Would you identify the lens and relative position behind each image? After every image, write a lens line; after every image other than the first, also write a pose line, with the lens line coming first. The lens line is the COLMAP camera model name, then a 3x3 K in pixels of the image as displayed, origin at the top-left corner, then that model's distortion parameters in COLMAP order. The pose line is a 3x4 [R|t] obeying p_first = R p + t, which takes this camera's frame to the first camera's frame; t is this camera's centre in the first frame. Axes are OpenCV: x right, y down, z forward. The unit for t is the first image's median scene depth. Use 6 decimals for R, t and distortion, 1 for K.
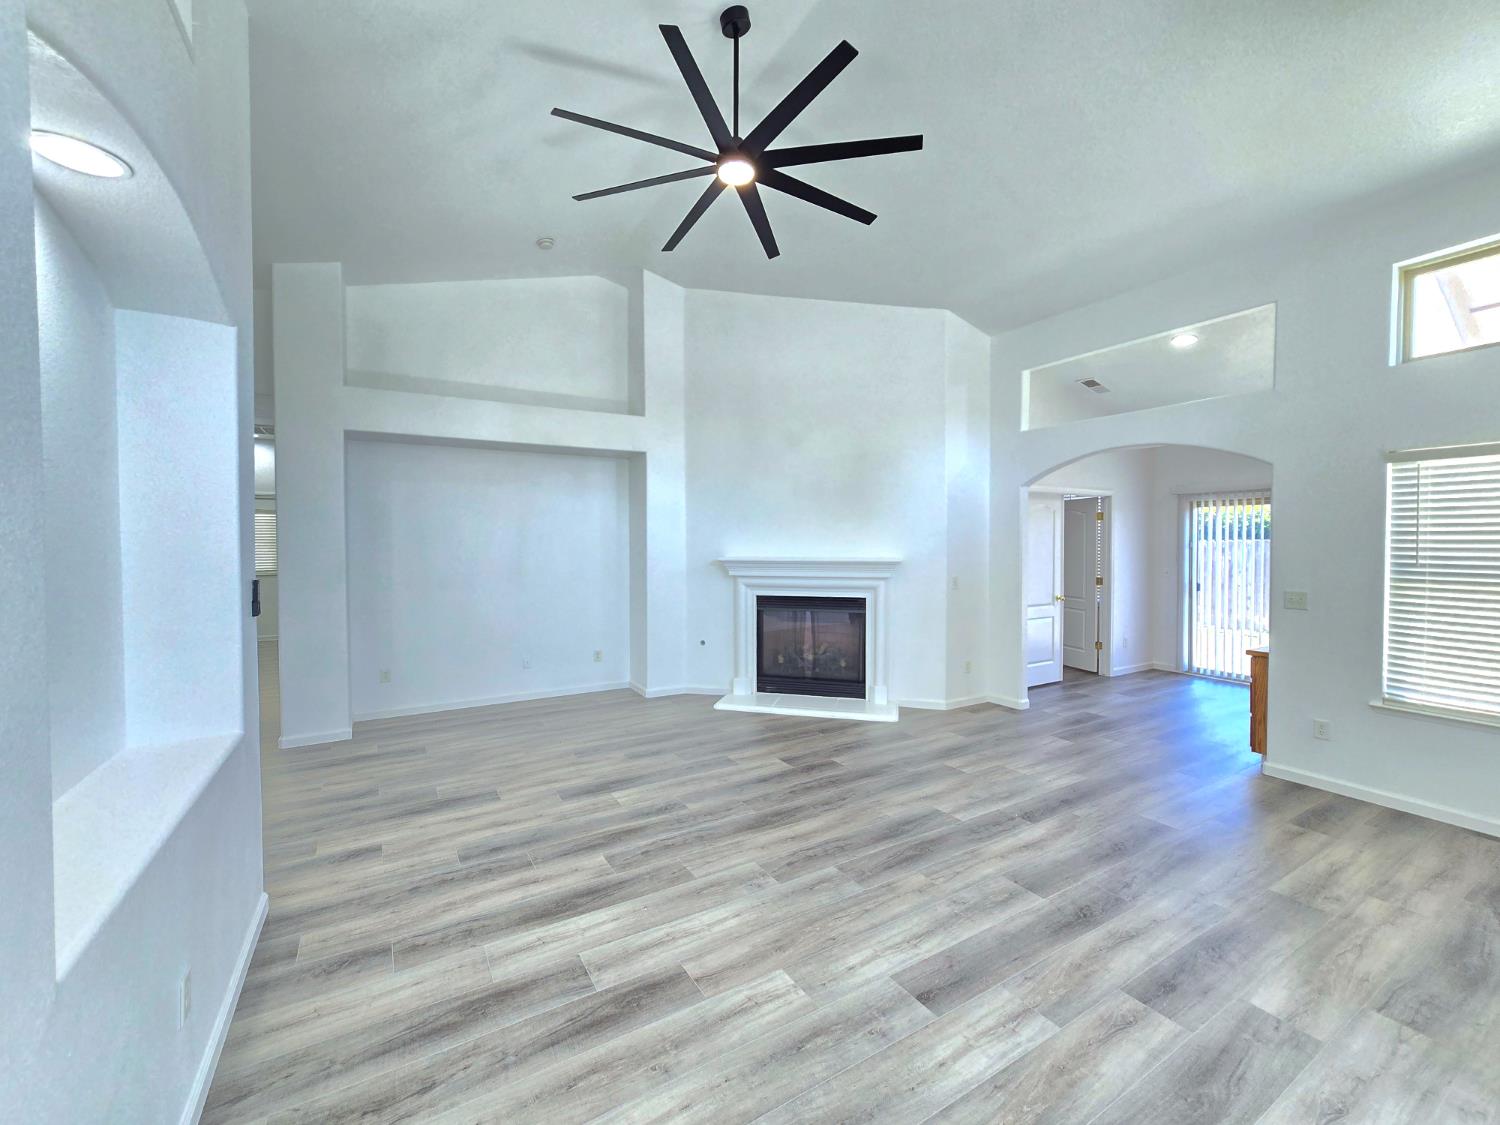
lens RADIAL K [[614.0, 0, 746.2], [0, 614.0, 556.1], [0, 0, 1]] dist [-0.005438, 0.002424]
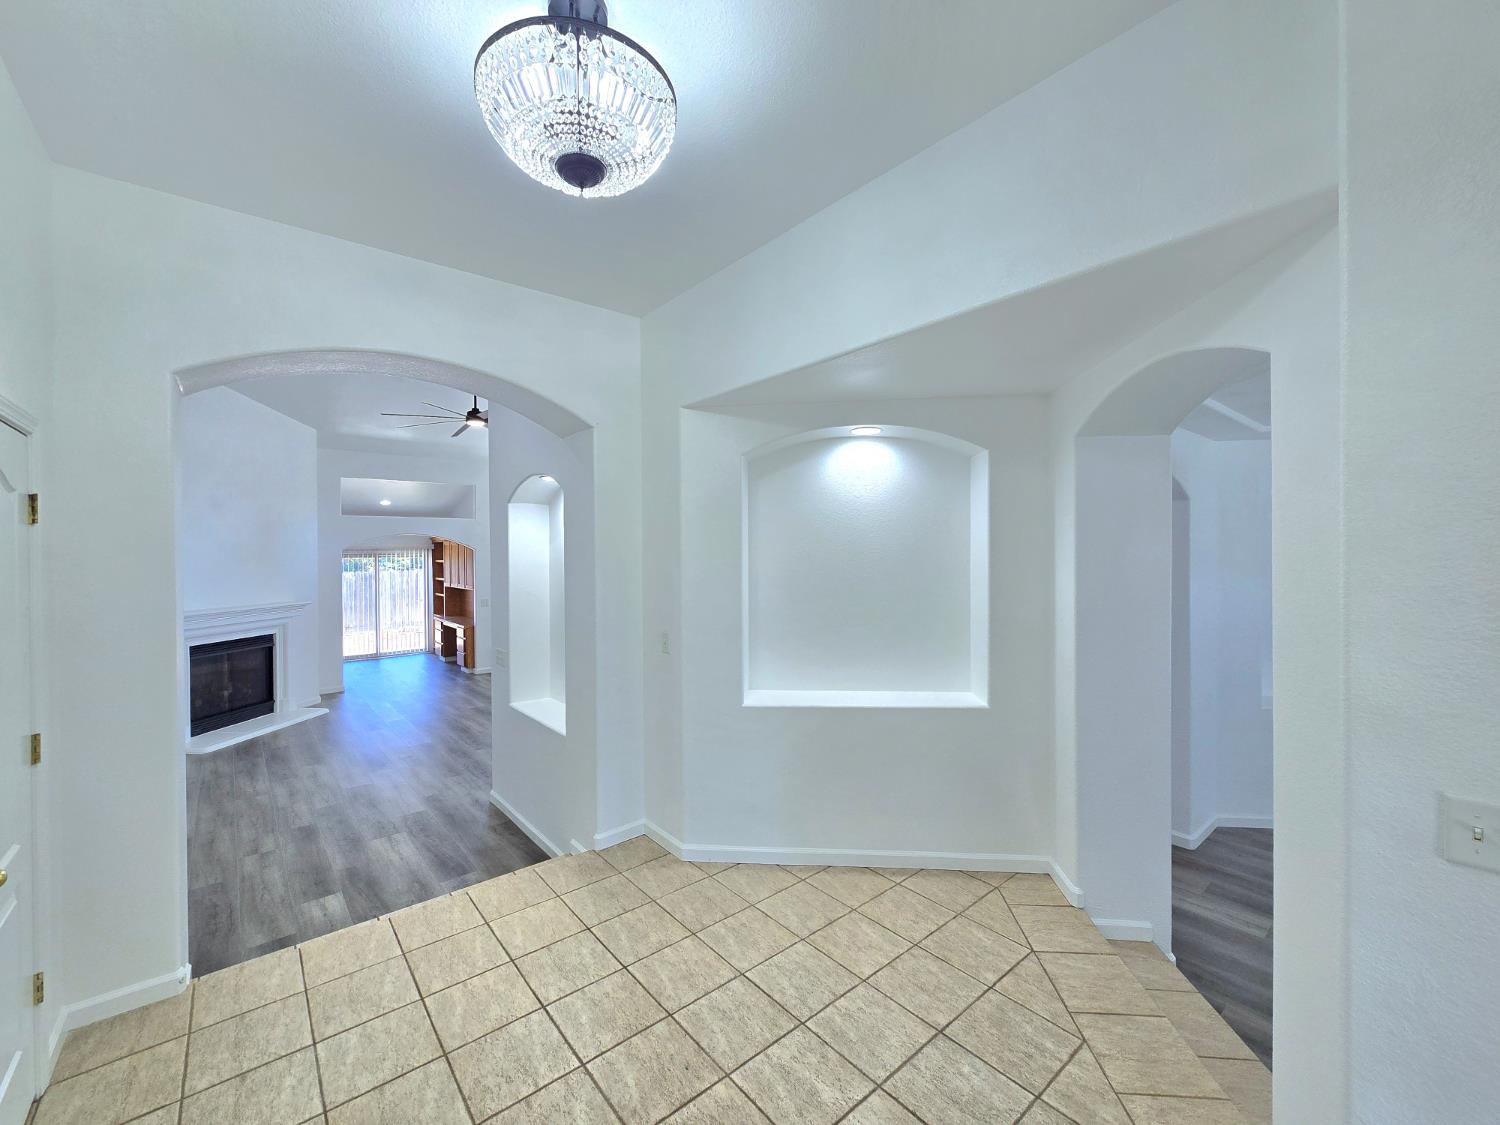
lens RADIAL K [[614.0, 0, 748.5], [0, 614.0, 562.2], [0, 0, 1]] dist [-0.005438, 0.002424]
pose [[-0.171591, -0.011824, 0.985097, -2.060621], [0.033081, 0.999295, 0.017757, -0.121708], [-0.984613, 0.035635, -0.171079, 0.376036]]
